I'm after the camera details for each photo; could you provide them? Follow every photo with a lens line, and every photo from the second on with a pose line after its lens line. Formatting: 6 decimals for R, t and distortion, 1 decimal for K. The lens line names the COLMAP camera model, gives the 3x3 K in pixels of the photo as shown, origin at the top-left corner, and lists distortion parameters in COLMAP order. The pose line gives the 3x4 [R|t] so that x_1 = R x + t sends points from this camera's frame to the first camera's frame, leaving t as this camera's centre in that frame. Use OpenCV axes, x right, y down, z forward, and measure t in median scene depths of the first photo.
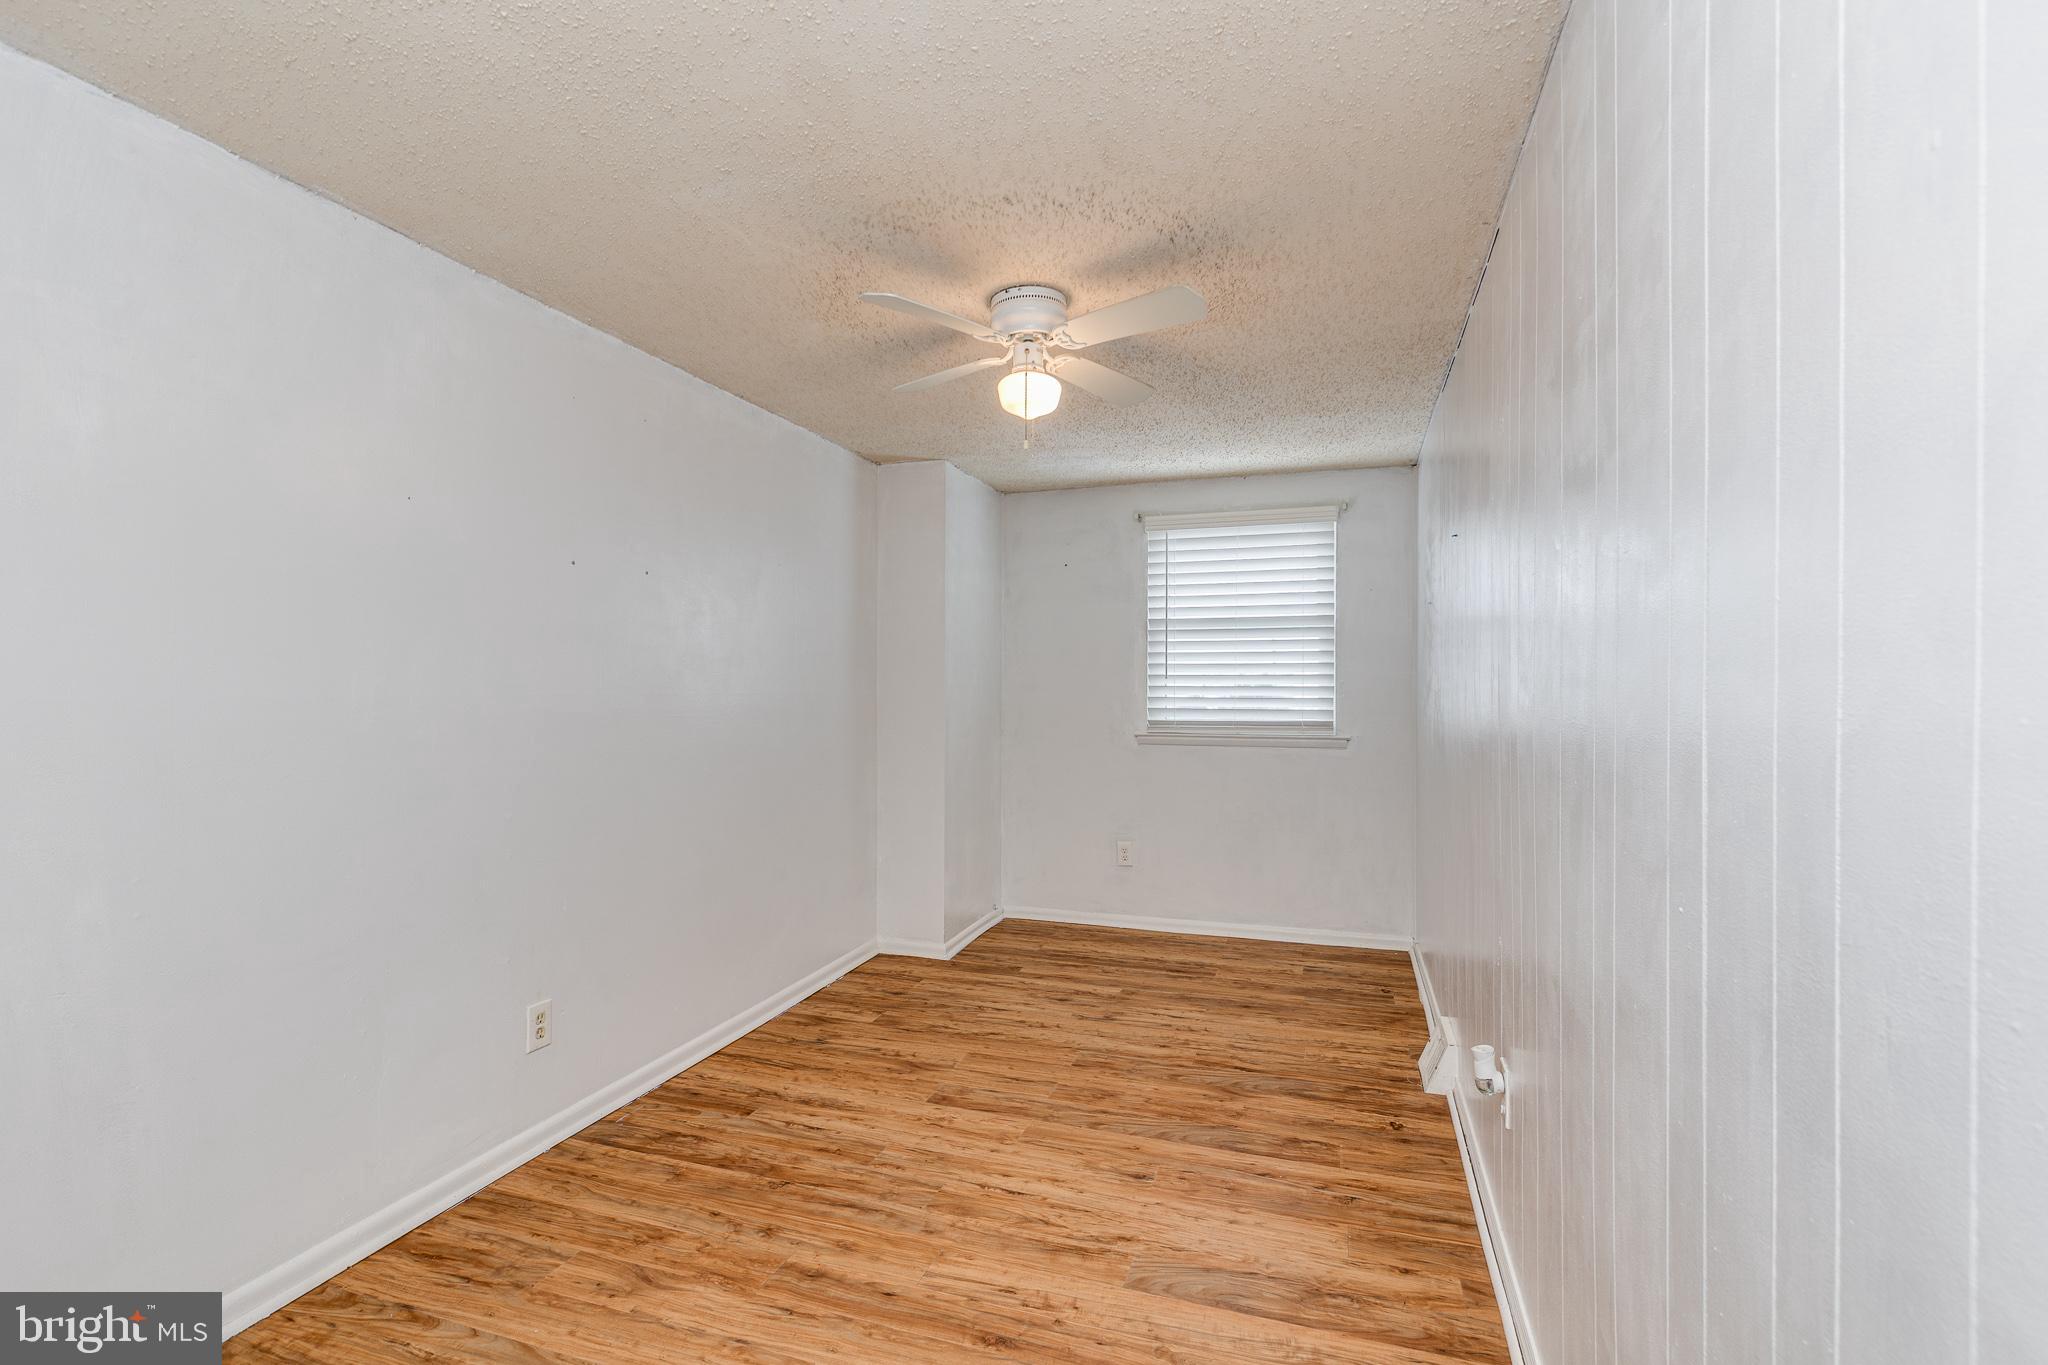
lens RADIAL K [[926.7, 0, 1026.4], [0, 926.7, 675.0], [0, 0, 1]] dist [0.005093, -0.001190]
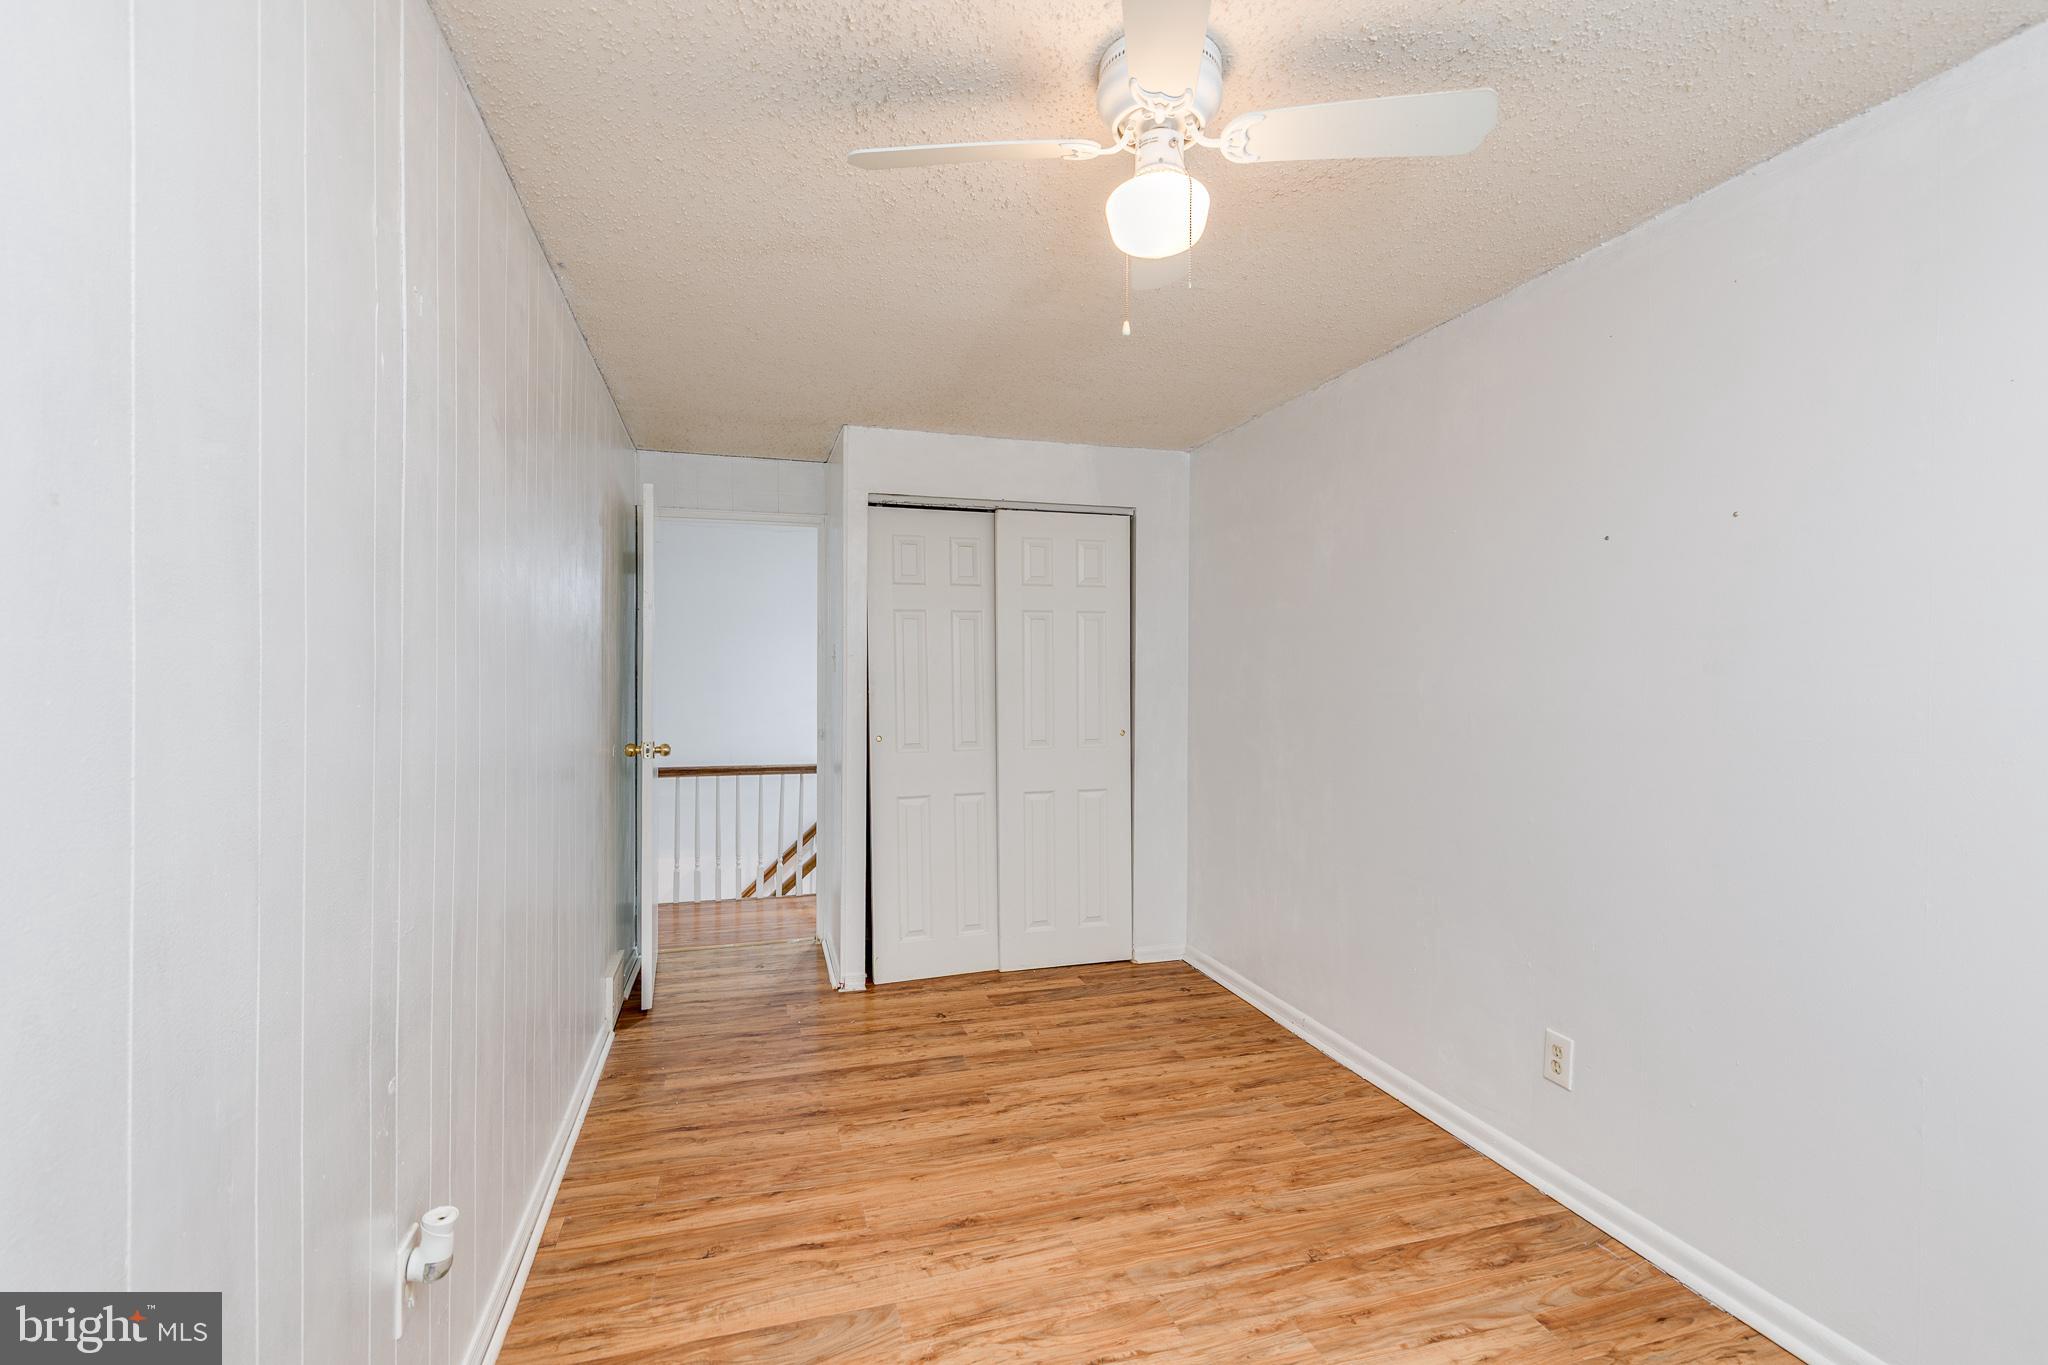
lens RADIAL K [[926.7, 0, 1026.4], [0, 926.7, 675.0], [0, 0, 1]] dist [0.005093, -0.001190]
pose [[-0.810914, -0.007871, -0.585112, 0.536600], [0.000254, 0.999905, -0.013804, 0.016748], [0.585165, -0.011342, -0.810835, 1.777315]]
